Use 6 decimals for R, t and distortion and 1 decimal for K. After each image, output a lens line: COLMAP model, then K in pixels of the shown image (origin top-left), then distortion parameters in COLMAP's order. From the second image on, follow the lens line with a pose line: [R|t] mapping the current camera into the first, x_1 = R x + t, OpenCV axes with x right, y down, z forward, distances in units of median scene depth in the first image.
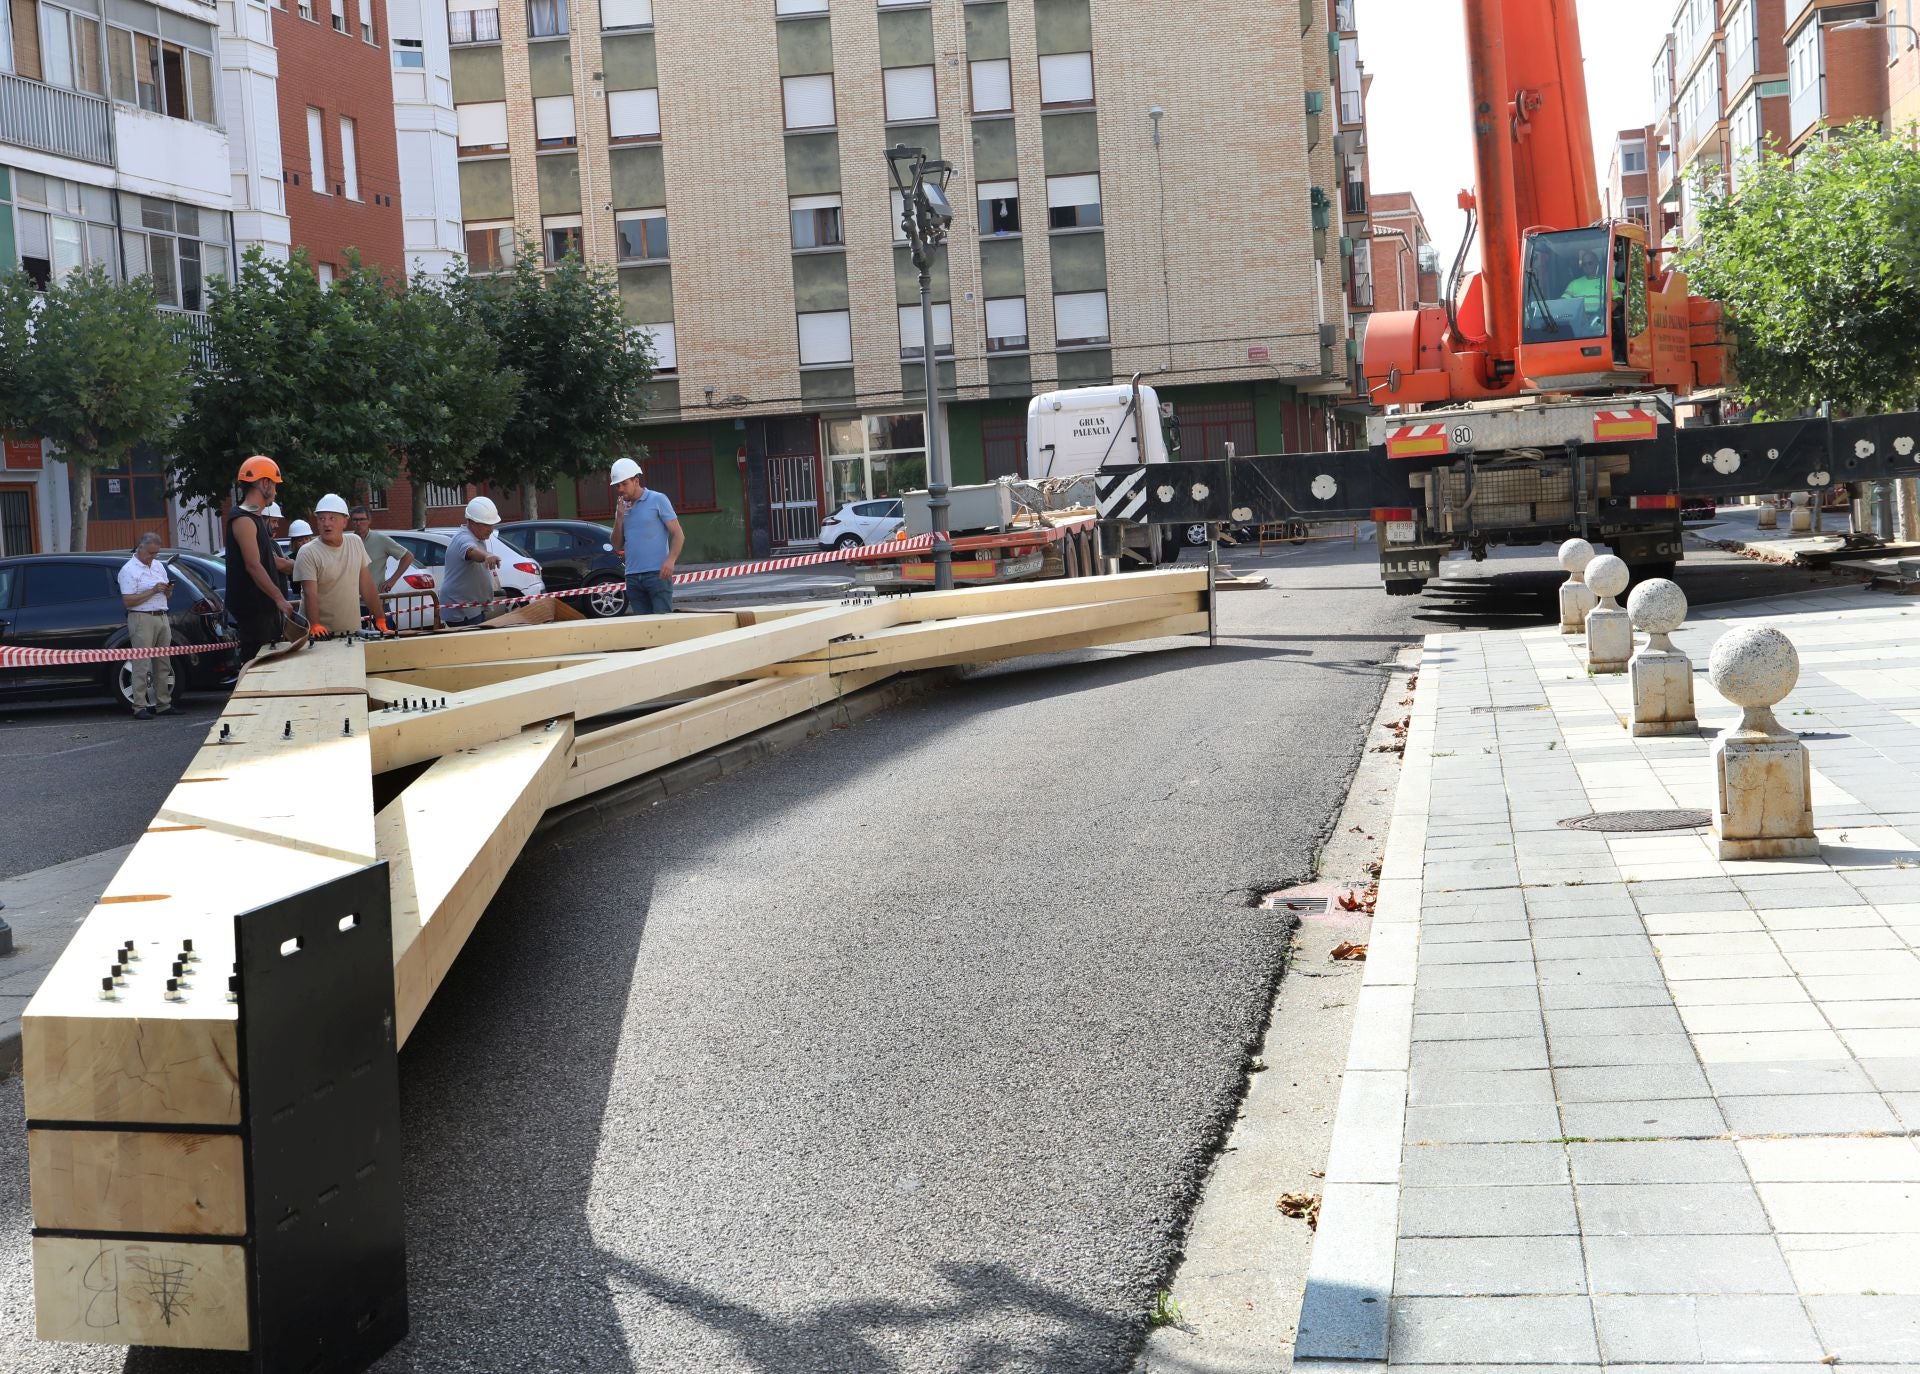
lens RADIAL K [[2550.9, 0, 863.5], [0, 2550.9, 615.2], [0, 0, 1]] dist [0.003372, 0.086860]
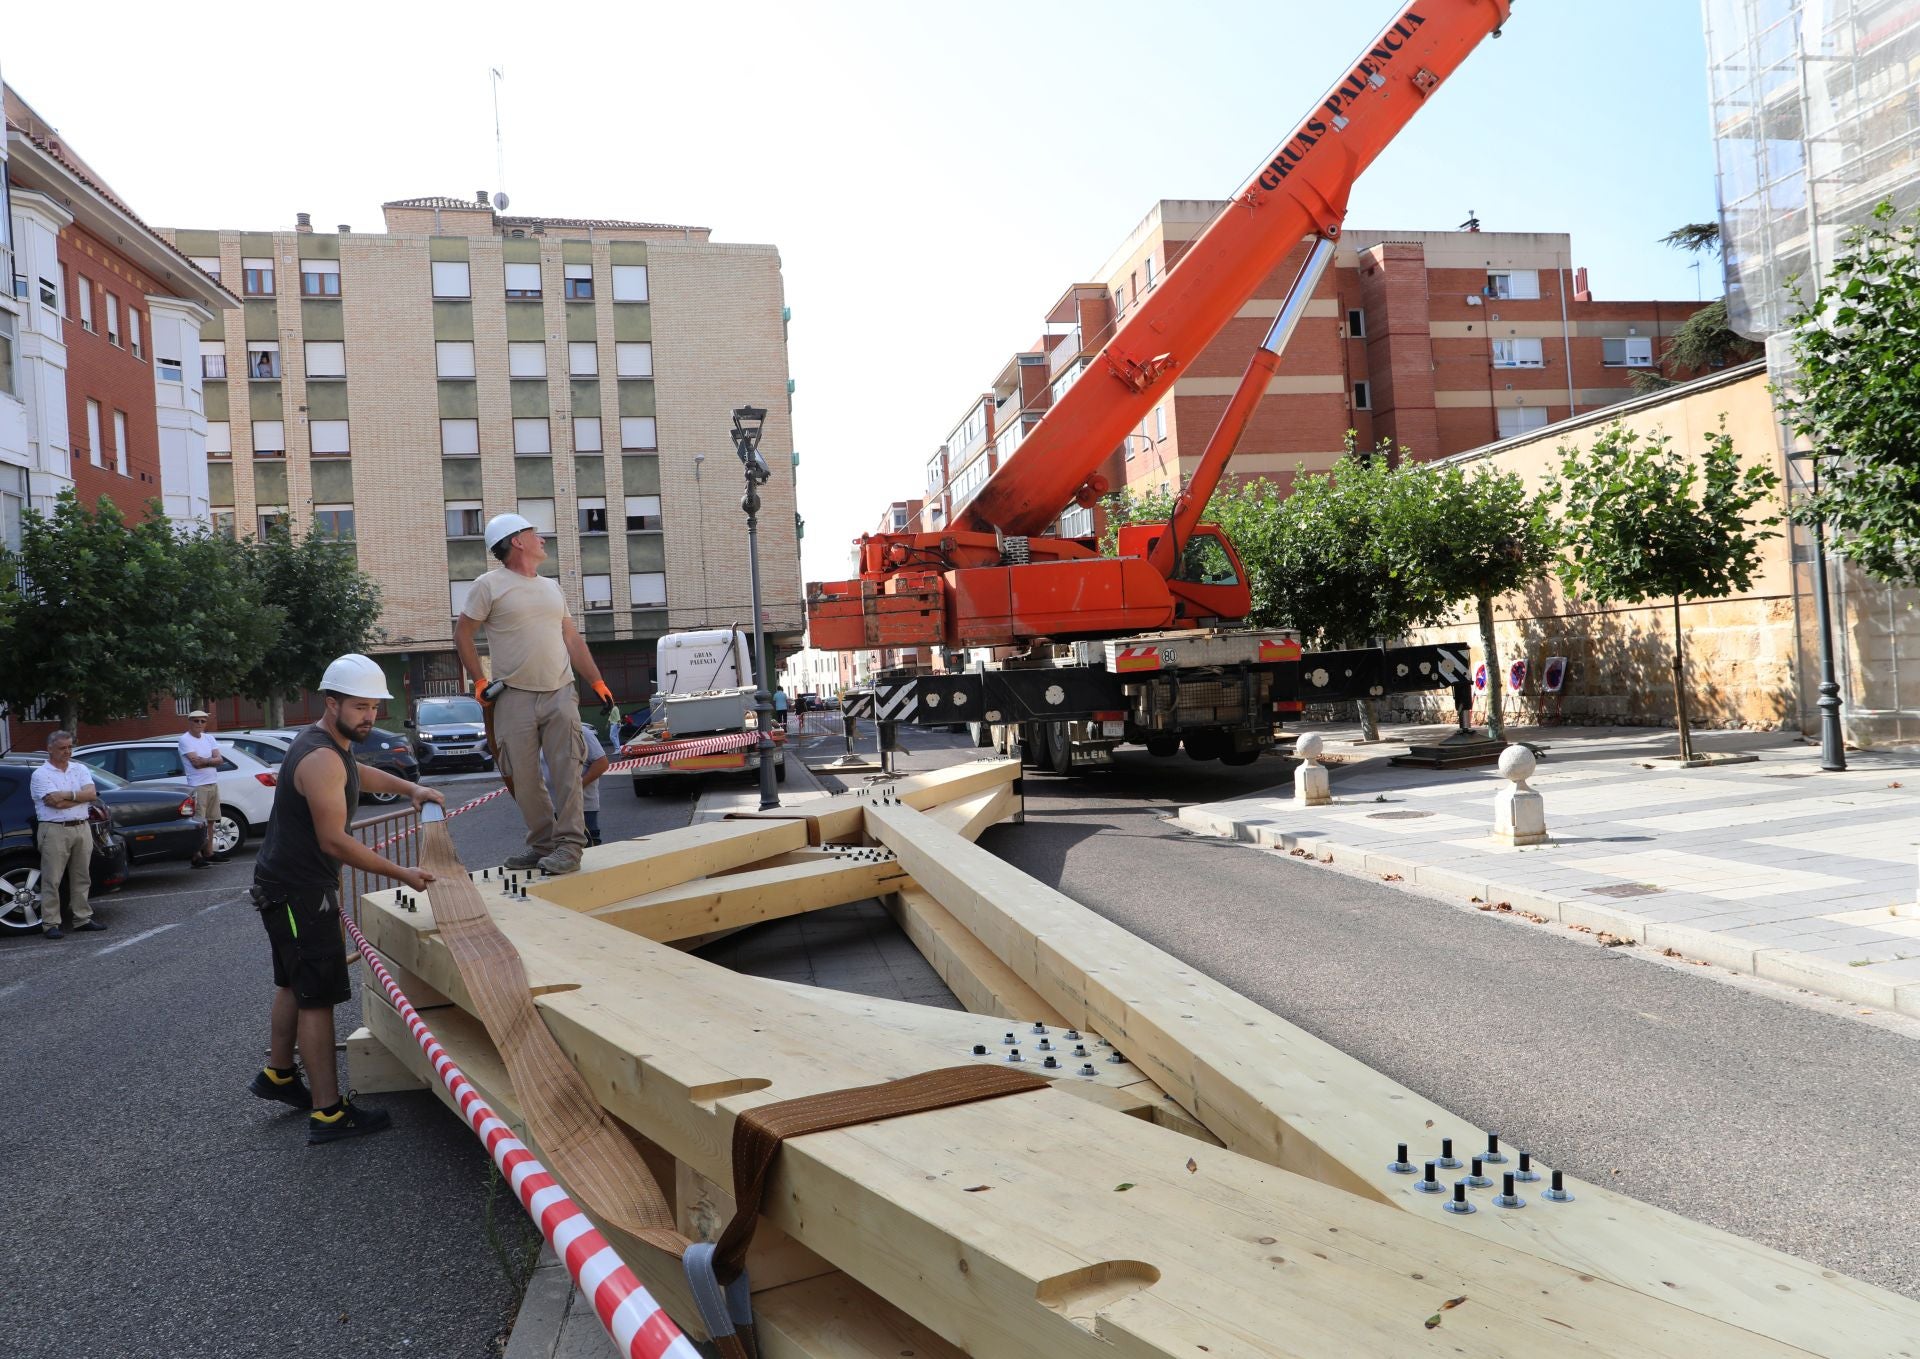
lens RADIAL K [[1427.5, 0, 991.4], [0, 1427.5, 689.6], [0, 0, 1]] dist [-0.096117, 0.089708]
pose [[0.917402, 0.005055, 0.397930, -0.074461], [0.019483, 0.998150, -0.057597, -0.006263], [-0.397485, 0.060592, 0.915606, 0.184710]]
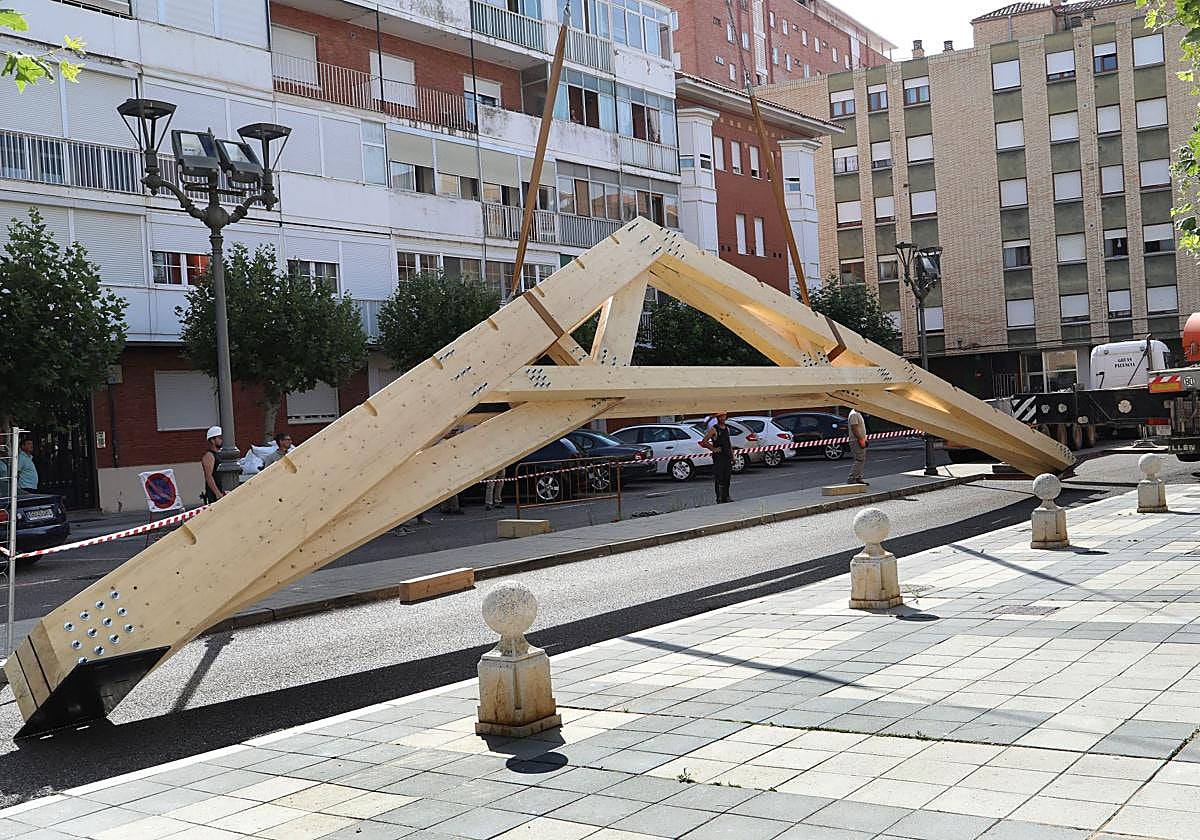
lens RADIAL K [[1304.8, 0, 640.4], [0, 1304.8, 420.1], [0, 0, 1]] dist [-0.035422, 0.119962]
pose [[0.924267, 0.013026, -0.381524, 0.116537], [-0.019191, 0.999739, -0.012358, -0.010963], [0.381263, 0.018744, 0.924276, -0.033073]]
